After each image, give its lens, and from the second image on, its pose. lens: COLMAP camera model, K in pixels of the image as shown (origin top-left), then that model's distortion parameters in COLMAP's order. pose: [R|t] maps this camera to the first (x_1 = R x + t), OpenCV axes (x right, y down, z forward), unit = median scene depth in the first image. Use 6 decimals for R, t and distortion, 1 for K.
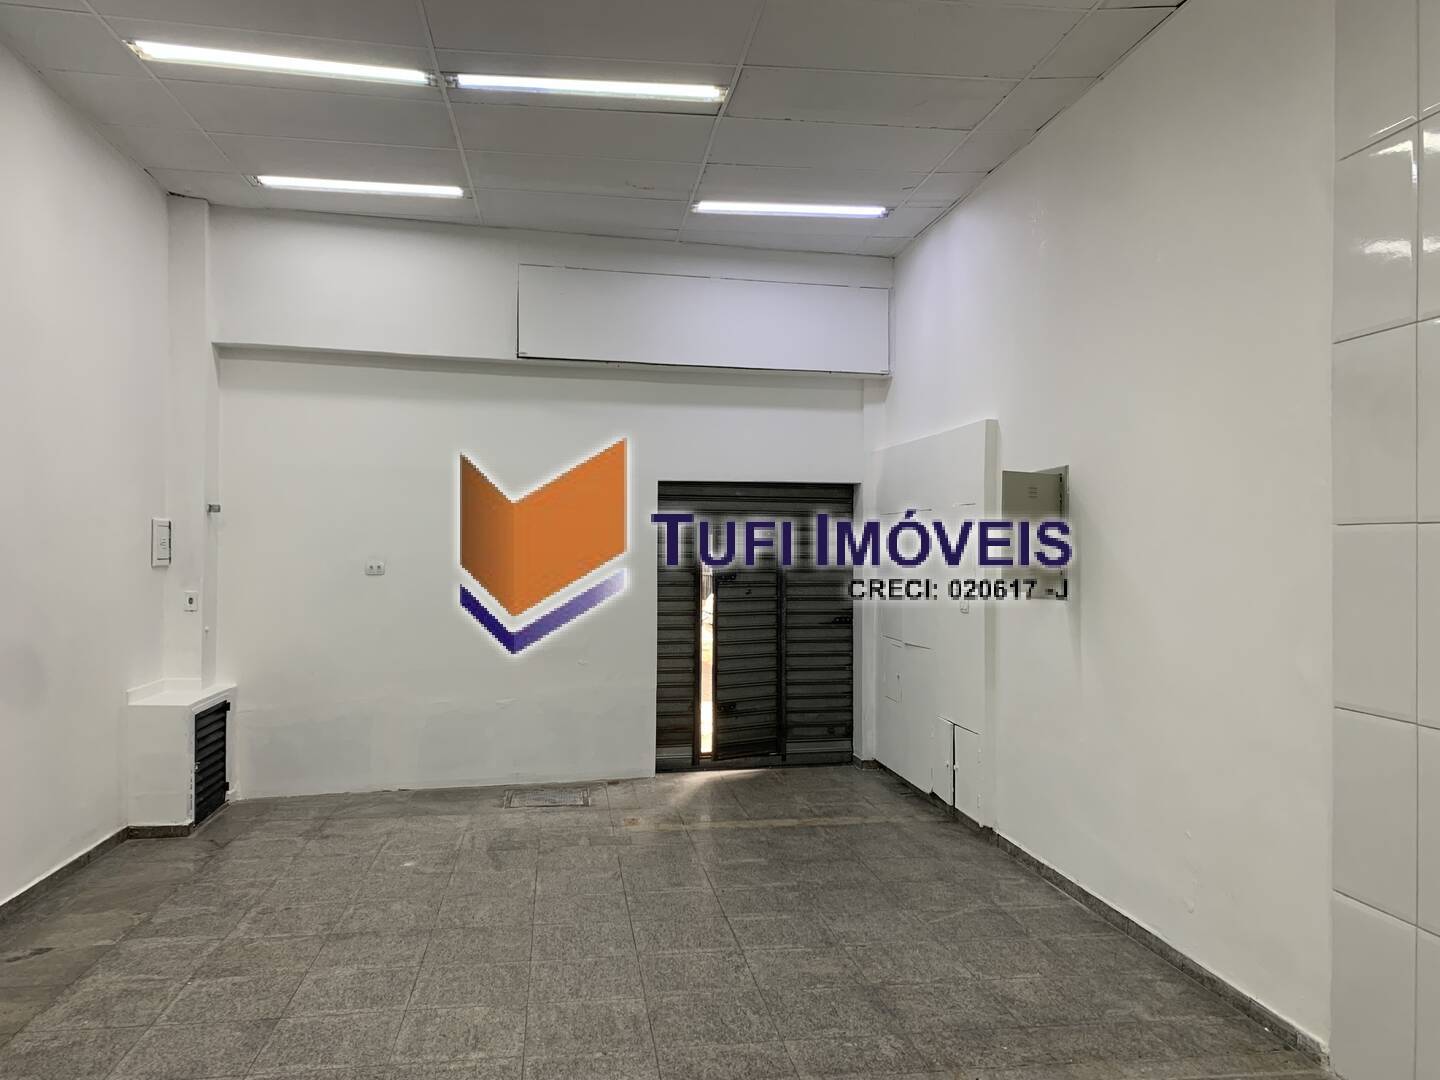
lens RADIAL K [[1093.3, 0, 719.9], [0, 1093.3, 542.5], [0, 0, 1]] dist [0.013621, -0.000436]
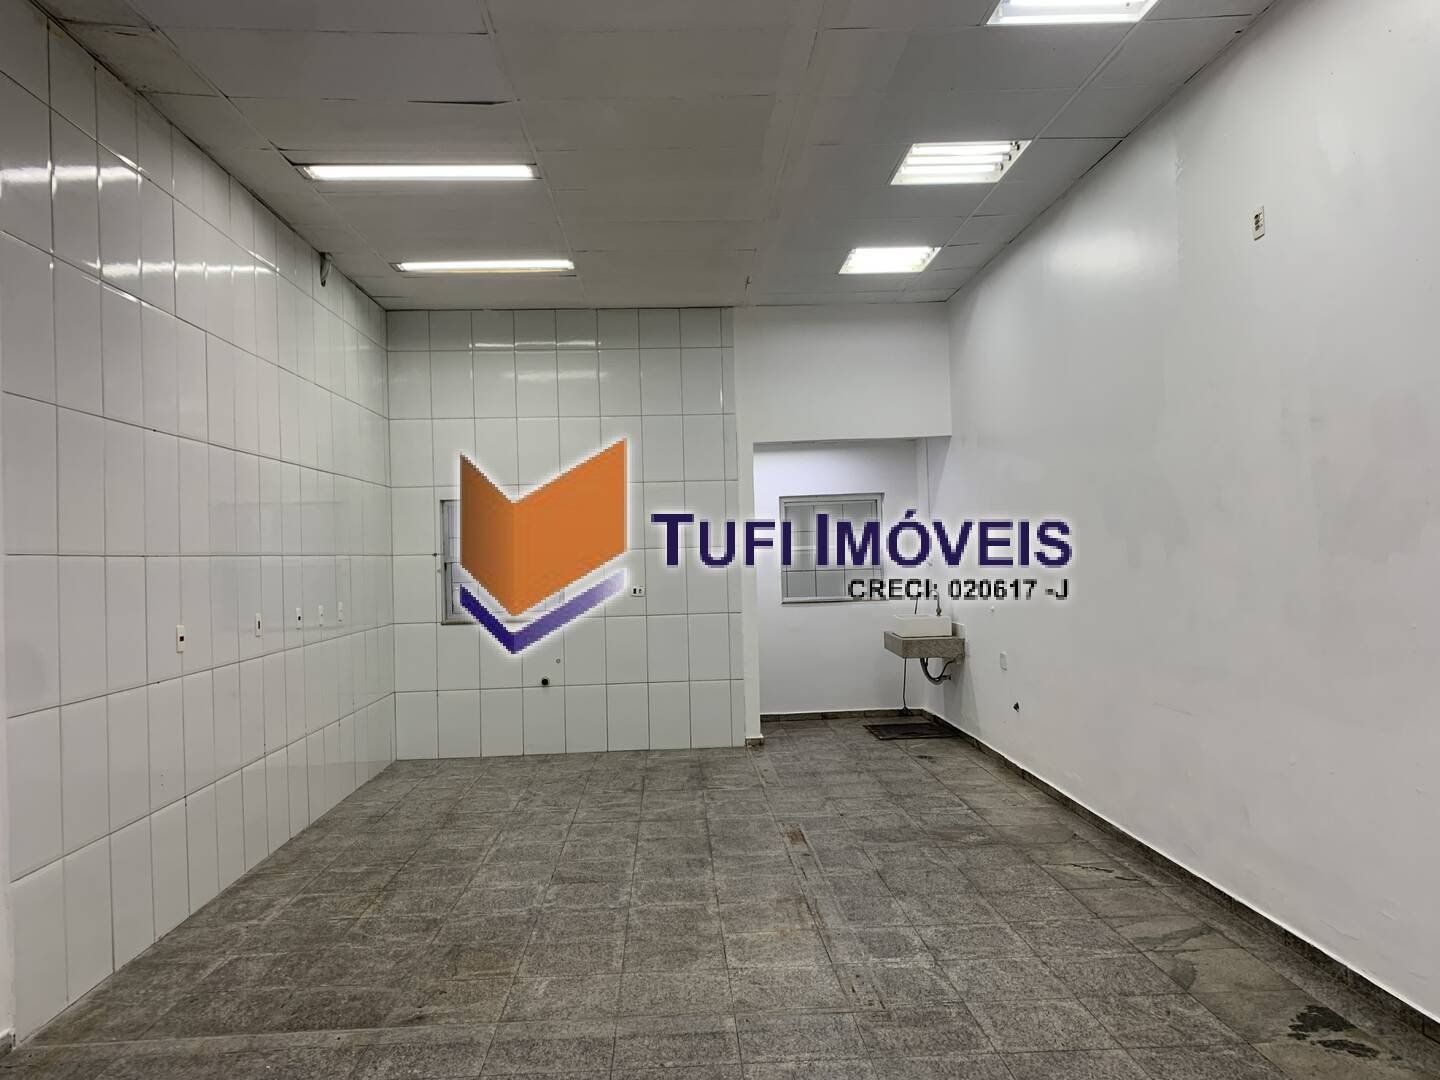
lens RADIAL K [[1093.3, 0, 720.3], [0, 1093.3, 543.6], [0, 0, 1]] dist [0.013621, -0.000436]
pose [[-0.995182, 0.020711, 0.095837, -0.266330], [0.019305, 0.999692, -0.015571, 0.003390], [-0.096130, -0.013645, -0.995275, 2.016771]]
